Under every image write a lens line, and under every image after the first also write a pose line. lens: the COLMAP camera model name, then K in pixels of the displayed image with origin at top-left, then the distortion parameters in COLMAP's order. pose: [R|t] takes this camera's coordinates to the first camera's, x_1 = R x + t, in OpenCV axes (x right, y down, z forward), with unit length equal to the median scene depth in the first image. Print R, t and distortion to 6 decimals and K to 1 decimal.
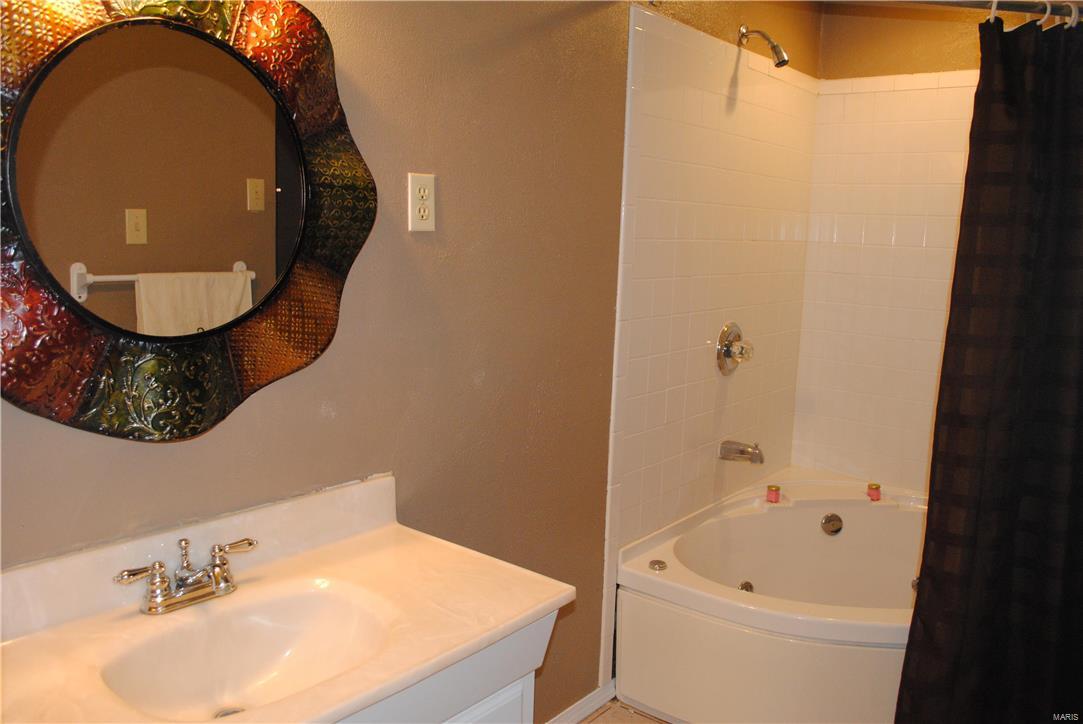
lens RADIAL K [[868.2, 0, 541.5], [0, 868.2, 362.0], [0, 0, 1]] dist [-0.077899, 0.007104]
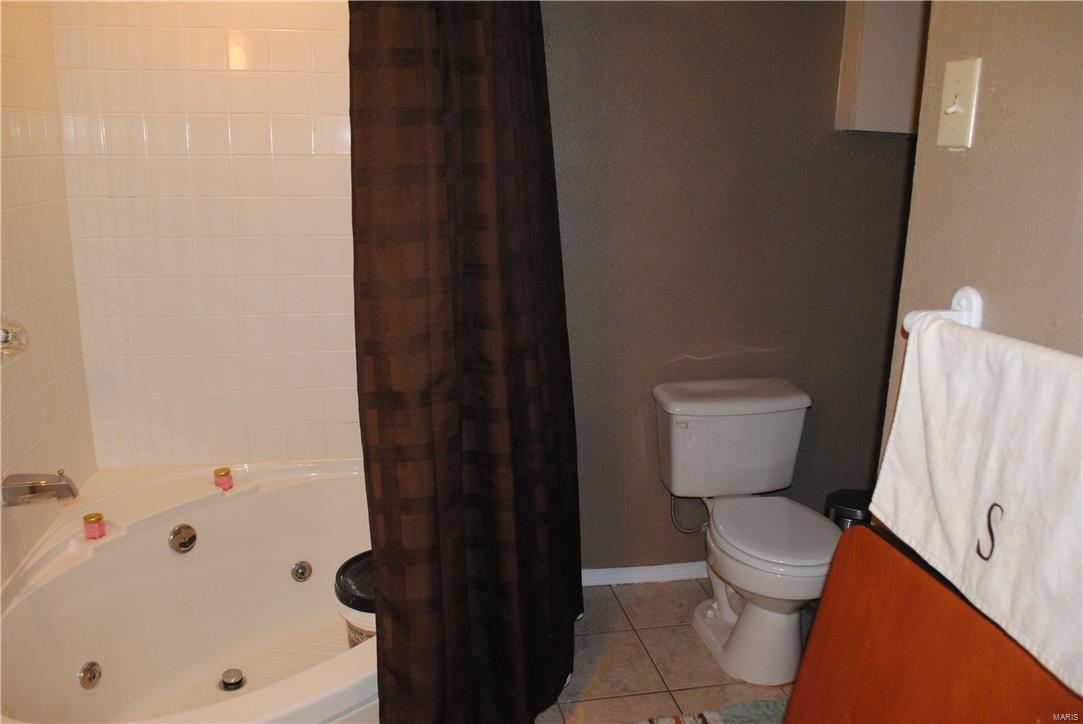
lens RADIAL K [[868.2, 0, 541.5], [0, 868.2, 362.0], [0, 0, 1]] dist [-0.077899, 0.007104]
pose [[0.642826, -0.206146, 0.737753, 0.024570], [0.118827, 0.978285, 0.169819, -0.049244], [-0.756740, -0.021499, 0.653362, 0.286187]]
